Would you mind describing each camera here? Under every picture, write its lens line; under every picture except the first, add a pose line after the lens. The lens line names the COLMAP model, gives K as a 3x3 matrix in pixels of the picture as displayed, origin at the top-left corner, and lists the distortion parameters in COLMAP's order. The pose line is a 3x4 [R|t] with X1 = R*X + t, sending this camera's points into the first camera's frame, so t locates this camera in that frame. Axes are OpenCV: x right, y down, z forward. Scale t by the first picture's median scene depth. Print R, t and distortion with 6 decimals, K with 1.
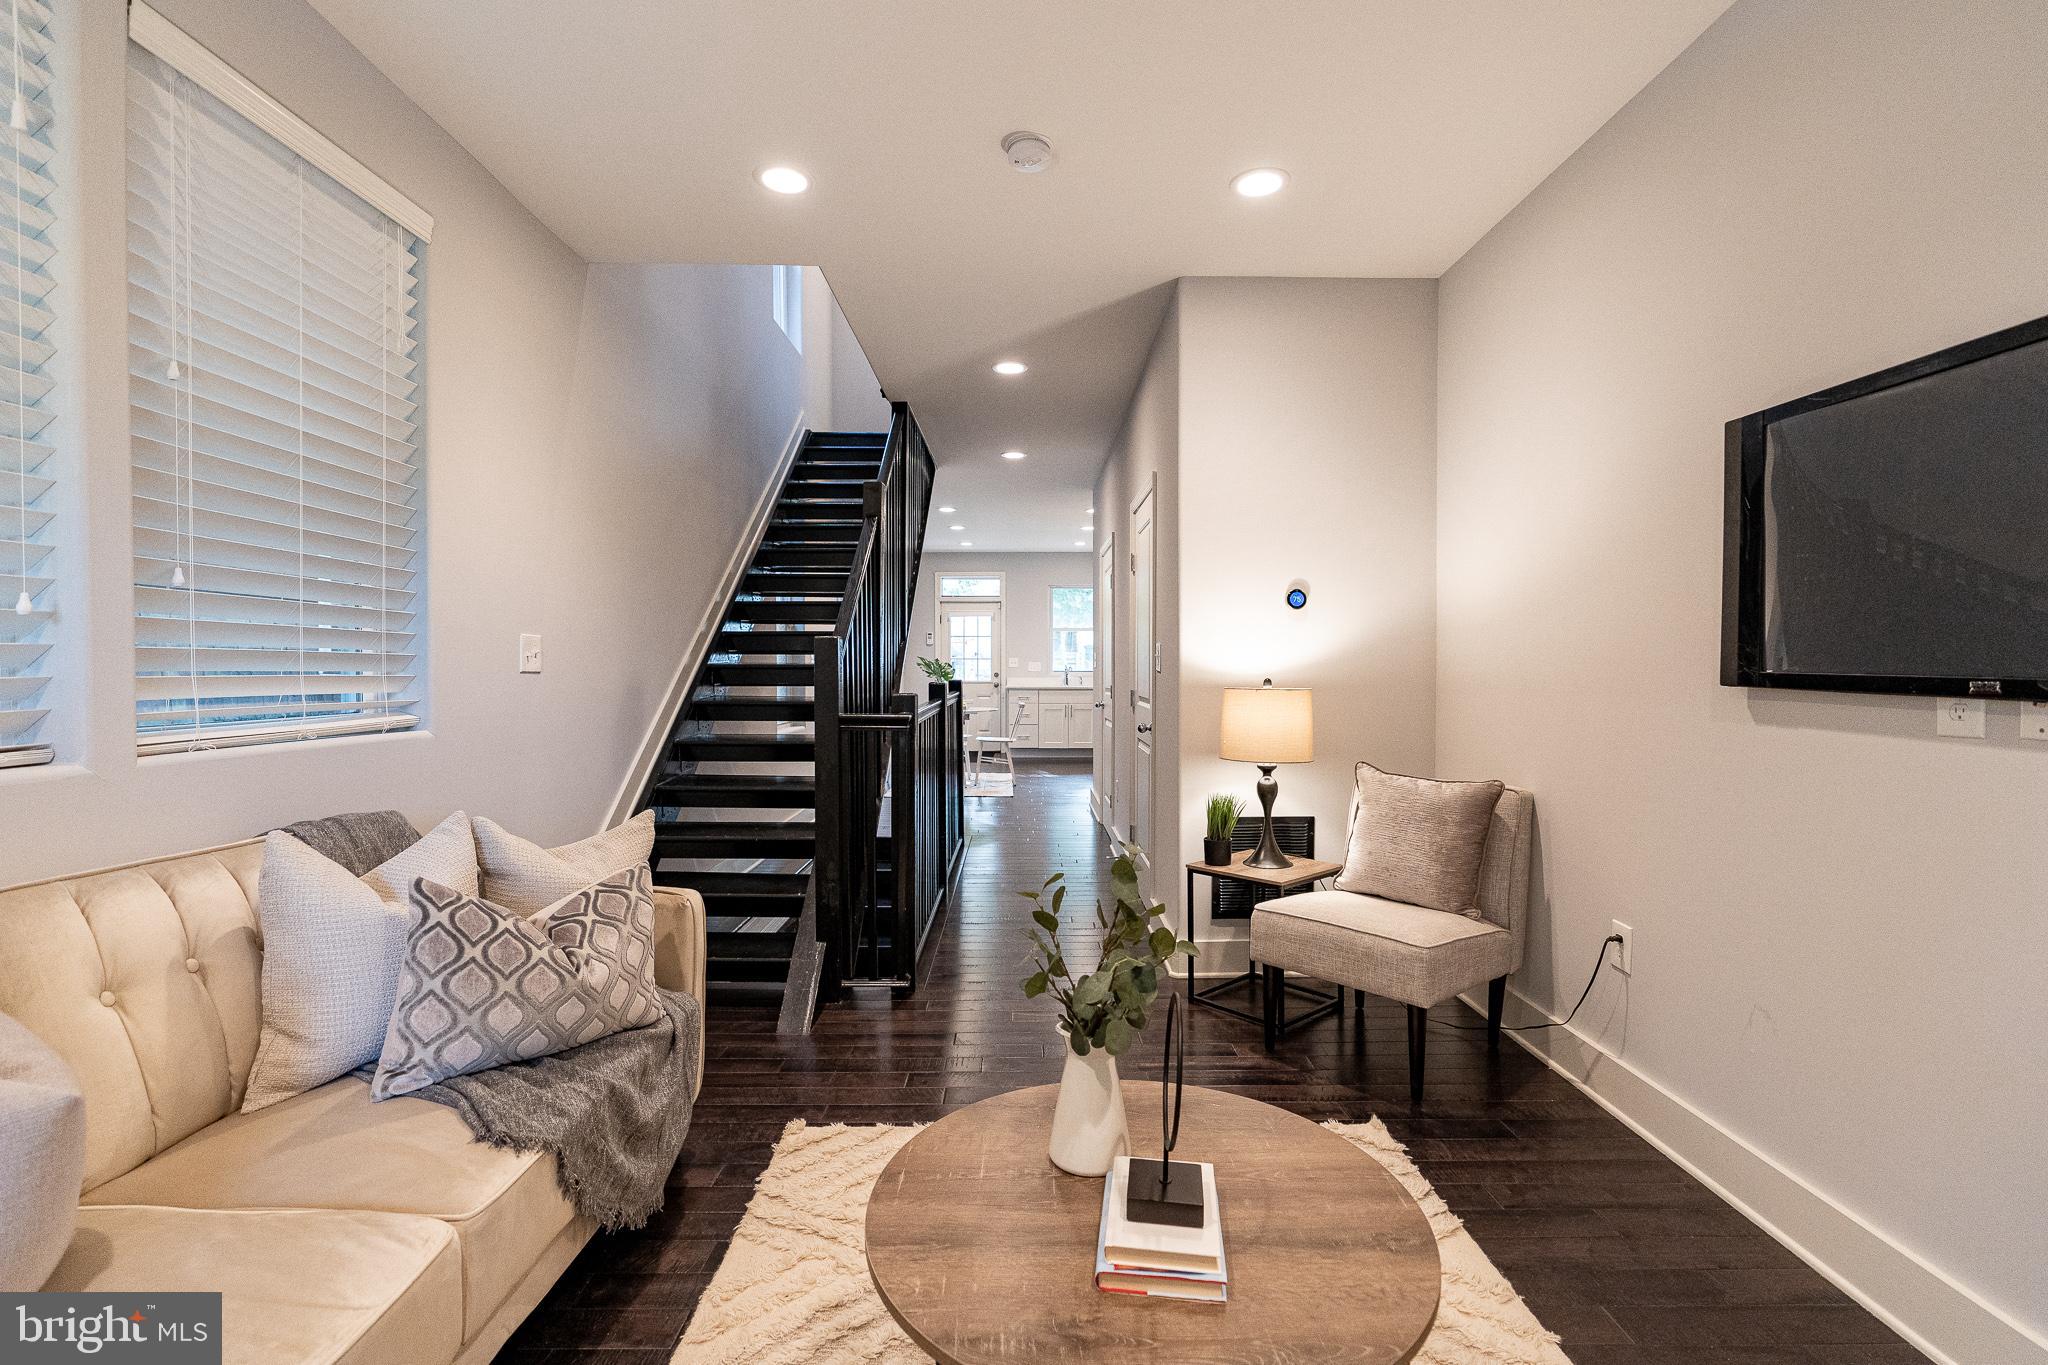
lens RADIAL K [[937.8, 0, 1033.4], [0, 937.8, 677.6], [0, 0, 1]] dist [-0.014460, 0.009236]
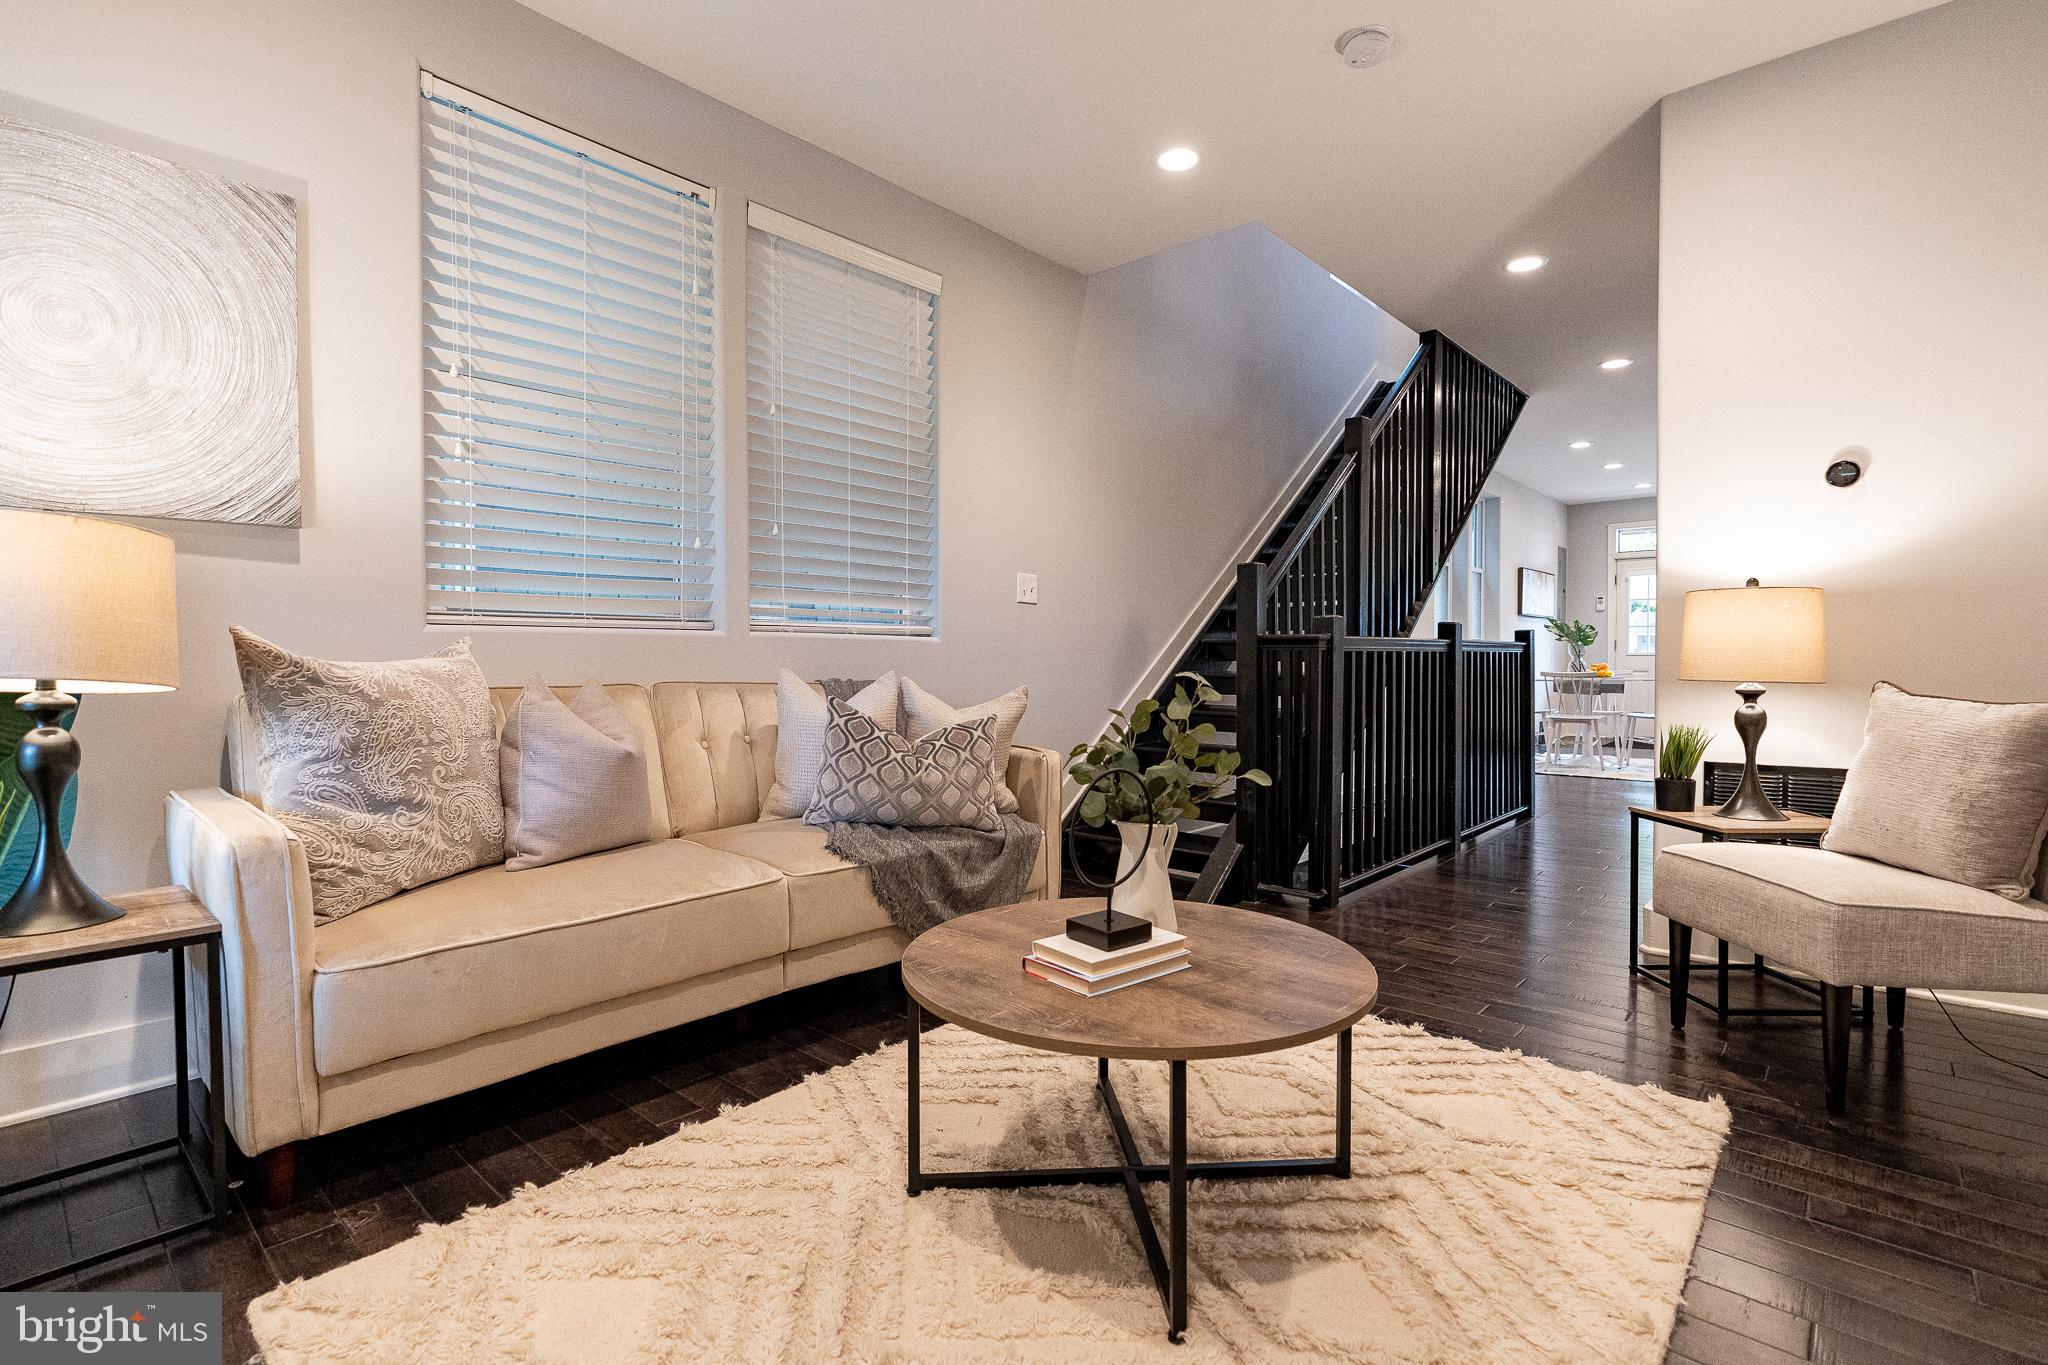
lens RADIAL K [[962.8, 0, 1024.0], [0, 962.8, 682.5], [0, 0, 1]] dist [-0.000670, 0.000161]
pose [[0.735867, 0.013782, -0.676986, 0.478862], [-0.007016, 0.999894, 0.012729, 0.112743], [0.677090, -0.004617, 0.735885, 0.001956]]
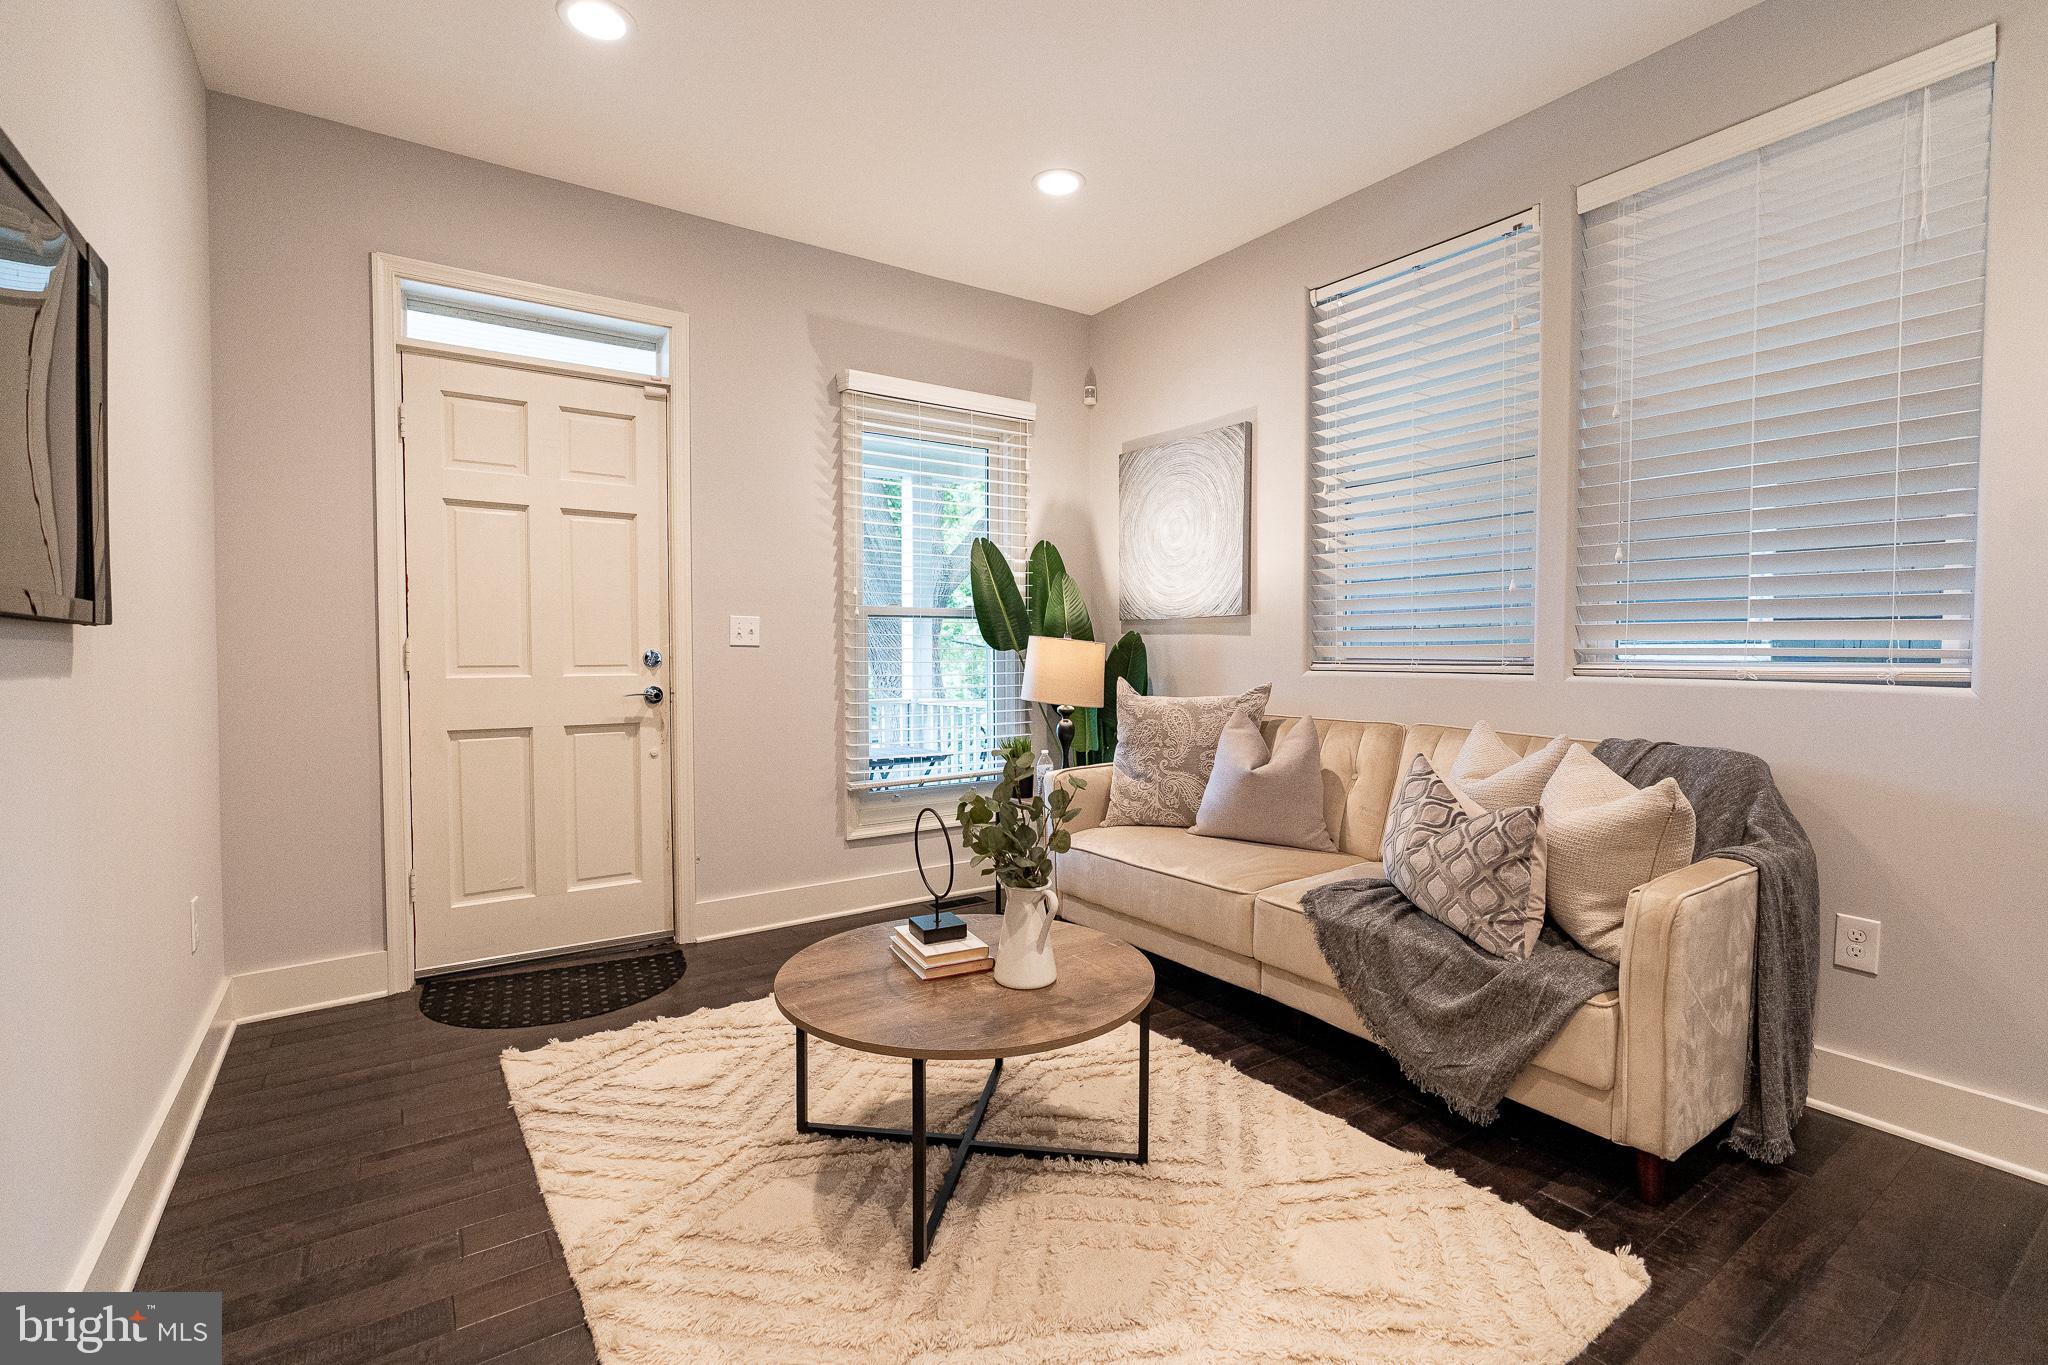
lens RADIAL K [[937.8, 0, 1033.4], [0, 937.8, 677.6], [0, 0, 1]] dist [-0.014460, 0.009236]
pose [[-0.830570, 0.014484, -0.556725, 0.478206], [-0.009409, 0.999154, 0.040031, 0.024936], [0.556834, 0.038487, -0.829732, 1.293543]]
